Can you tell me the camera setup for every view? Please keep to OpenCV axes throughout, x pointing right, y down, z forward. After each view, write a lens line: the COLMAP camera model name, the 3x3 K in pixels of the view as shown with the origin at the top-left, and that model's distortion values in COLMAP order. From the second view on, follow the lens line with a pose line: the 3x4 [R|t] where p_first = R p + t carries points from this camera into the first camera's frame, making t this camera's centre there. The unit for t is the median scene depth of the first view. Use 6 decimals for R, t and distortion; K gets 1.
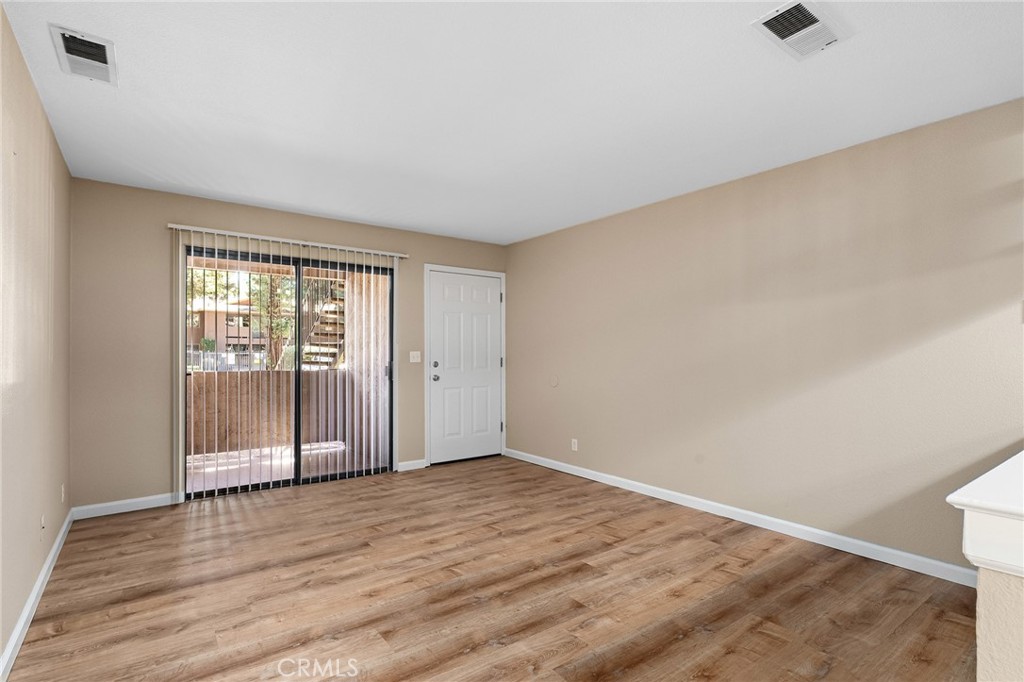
lens RADIAL K [[500.2, 0, 510.9], [0, 500.2, 345.0], [0, 0, 1]] dist [-0.014007, 0.000326]
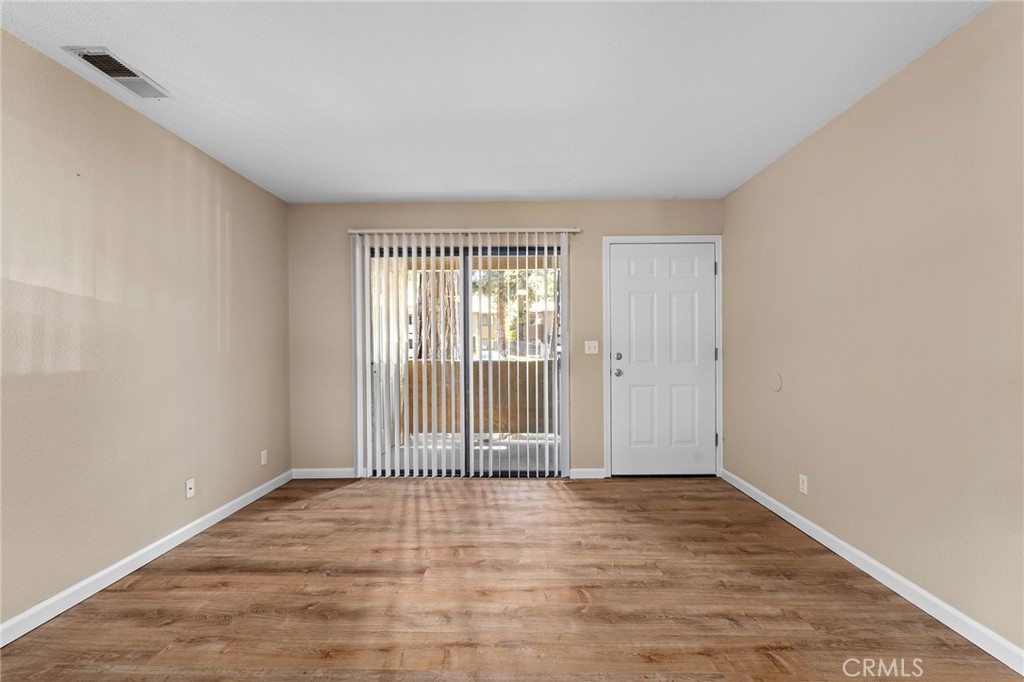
lens RADIAL K [[461.3, 0, 512.2], [0, 461.3, 347.2], [0, 0, 1]] dist [-0.007555, 0.000665]
pose [[0.791012, -0.001389, -0.611799, 0.225610], [0.016125, 0.999697, 0.018578, 0.008209], [0.611588, -0.024560, 0.790795, 0.362524]]
